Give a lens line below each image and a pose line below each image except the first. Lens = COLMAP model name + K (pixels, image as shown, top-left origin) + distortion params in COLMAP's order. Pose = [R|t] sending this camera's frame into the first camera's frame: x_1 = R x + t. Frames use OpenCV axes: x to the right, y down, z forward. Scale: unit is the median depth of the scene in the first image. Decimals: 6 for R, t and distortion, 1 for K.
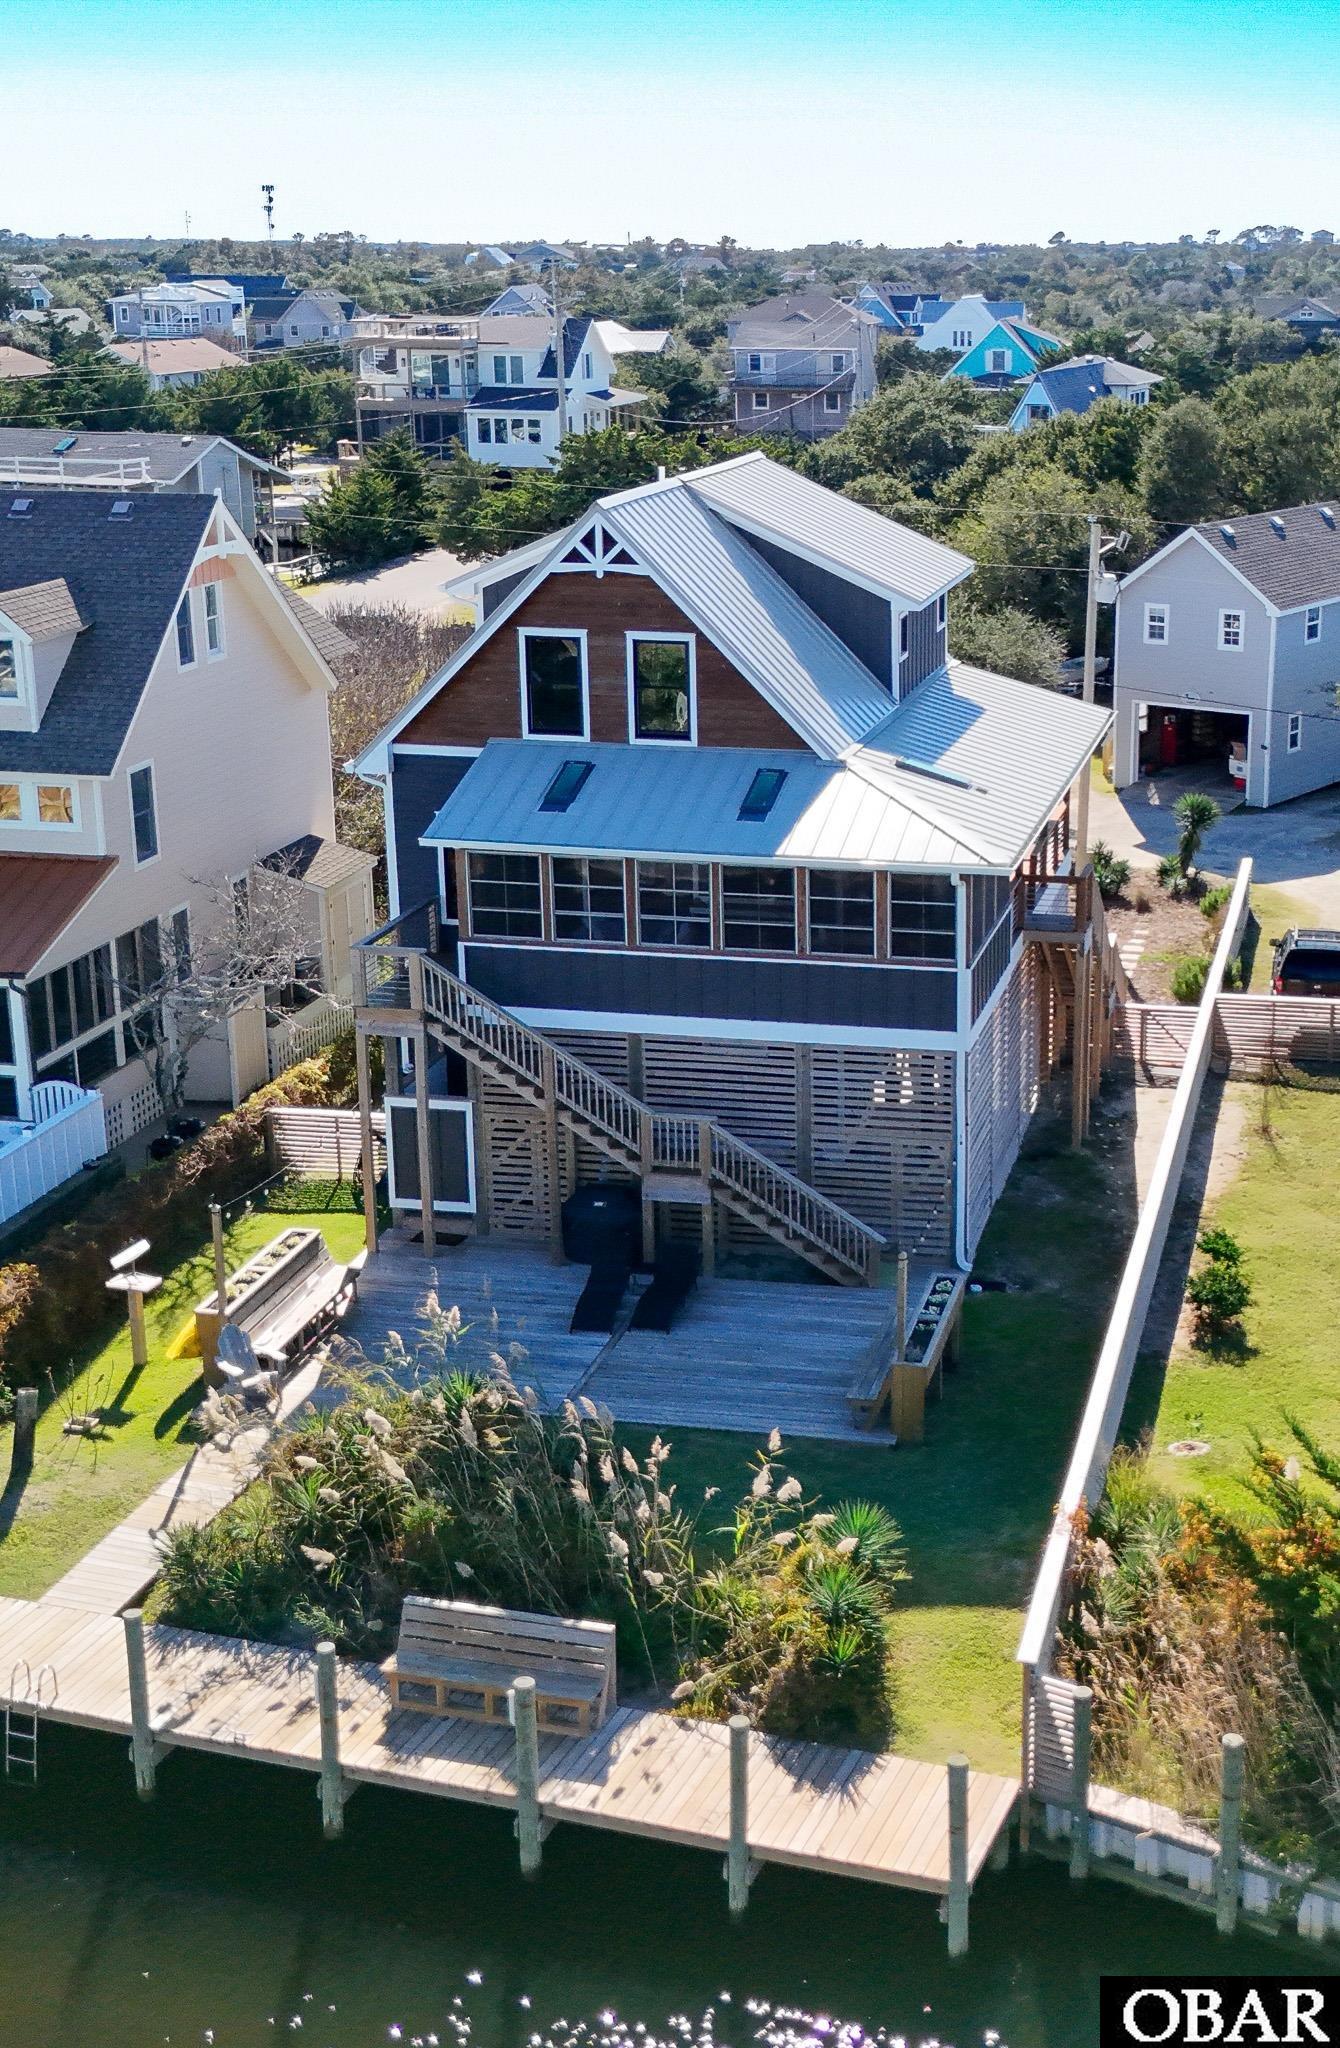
lens RADIAL K [[2666.5, 0, 898.6], [0, 2666.5, 1021.5], [0, 0, 1]] dist [0.149545, -0.386452]
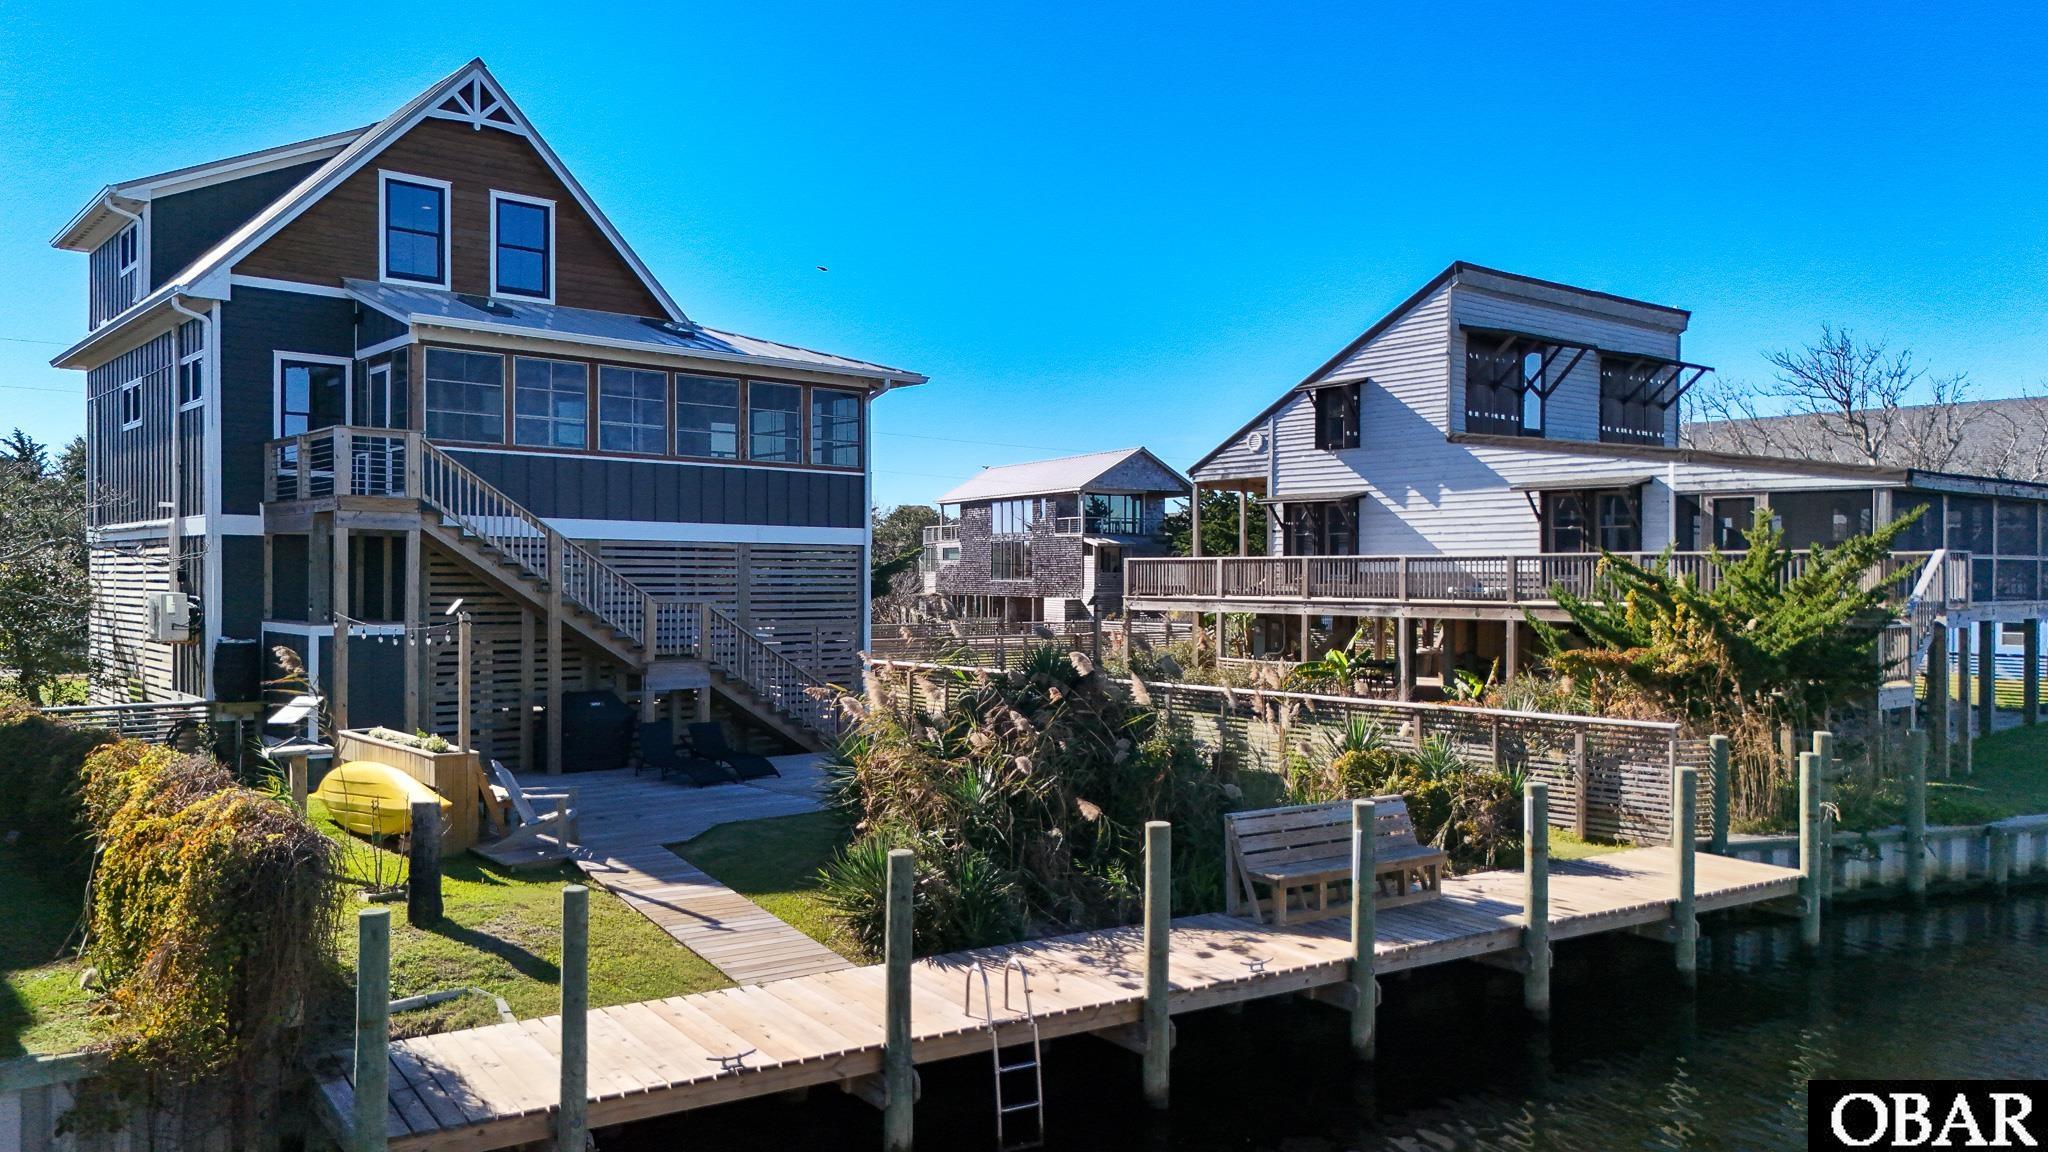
lens RADIAL K [[1497.5, 0, 1031.1], [0, 1497.5, 578.3], [0, 0, 1]] dist [0.085899, -0.079149]
pose [[0.626582, -0.002399, 0.779352, -0.448309], [0.215422, 0.961568, -0.170234, 0.154152], [-0.748992, 0.274555, 0.603018, 0.537430]]
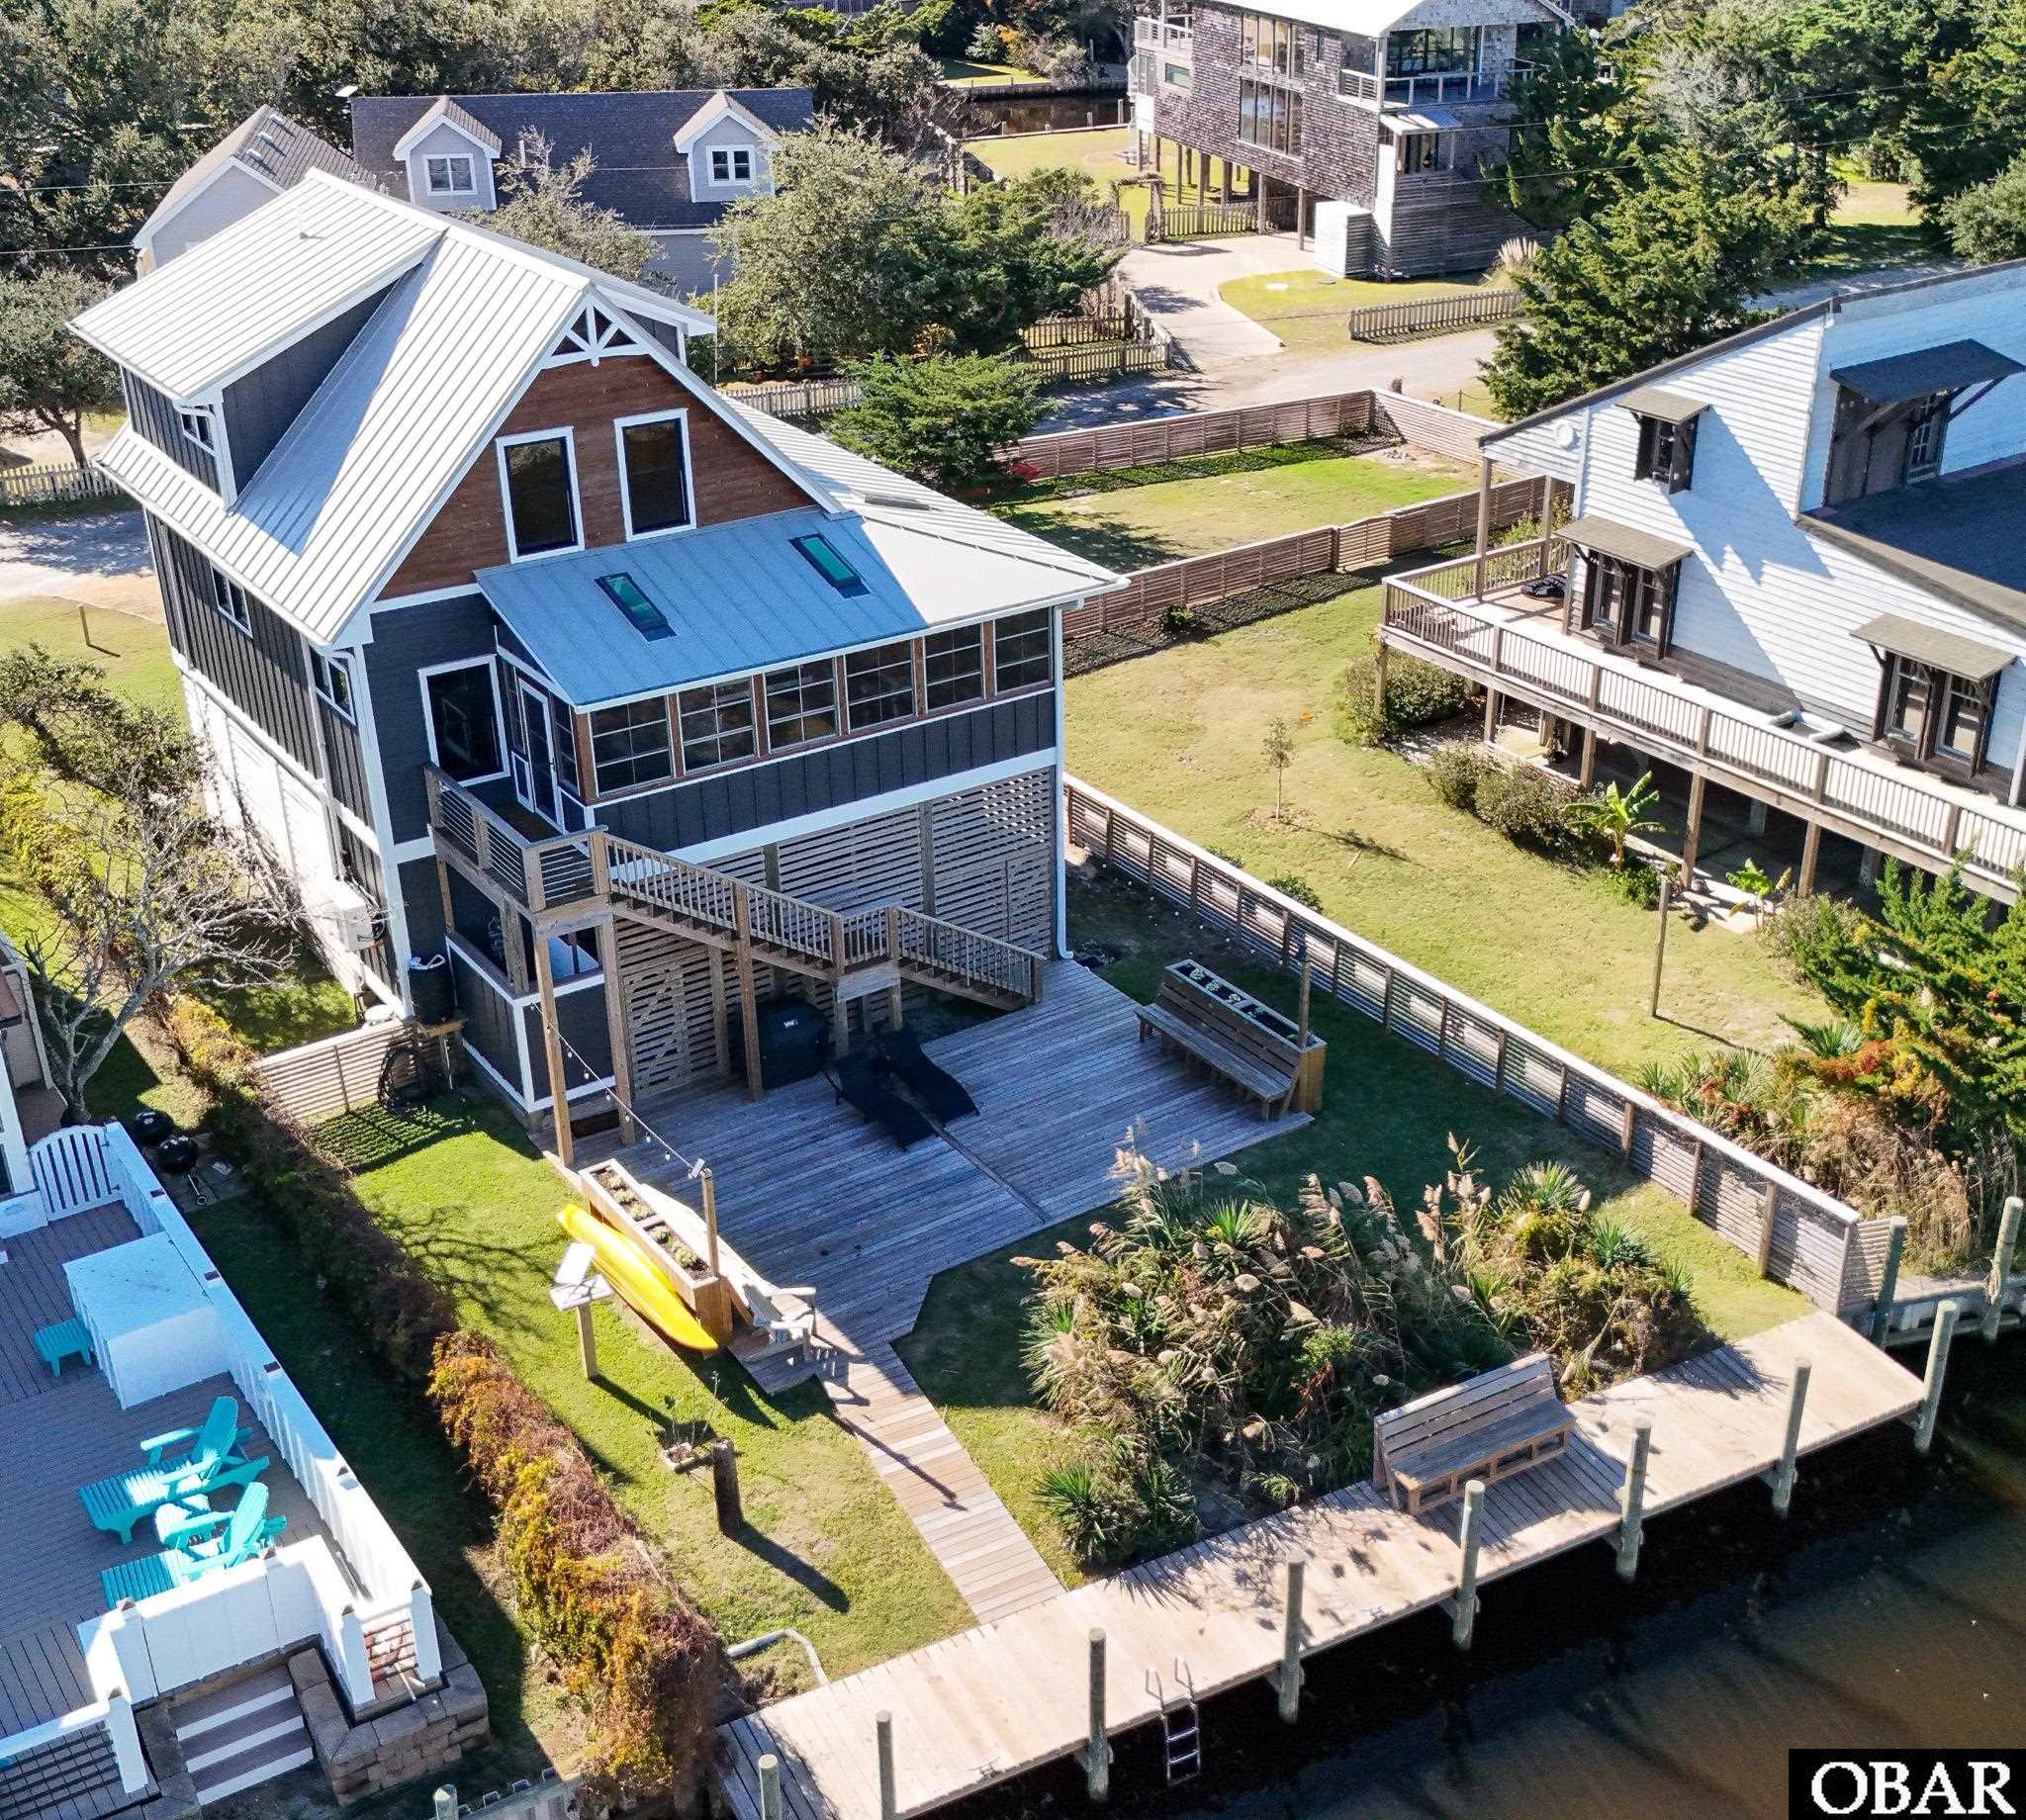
lens RADIAL K [[2377.4, 0, 1119.8], [0, 2377.4, 908.6], [0, 0, 1]] dist [0.086586, -0.029108]
pose [[0.686633, -0.327057, 0.649283, -0.576842], [0.204898, 0.943948, 0.258801, -0.169059], [-0.697533, -0.044665, 0.715160, 0.310529]]
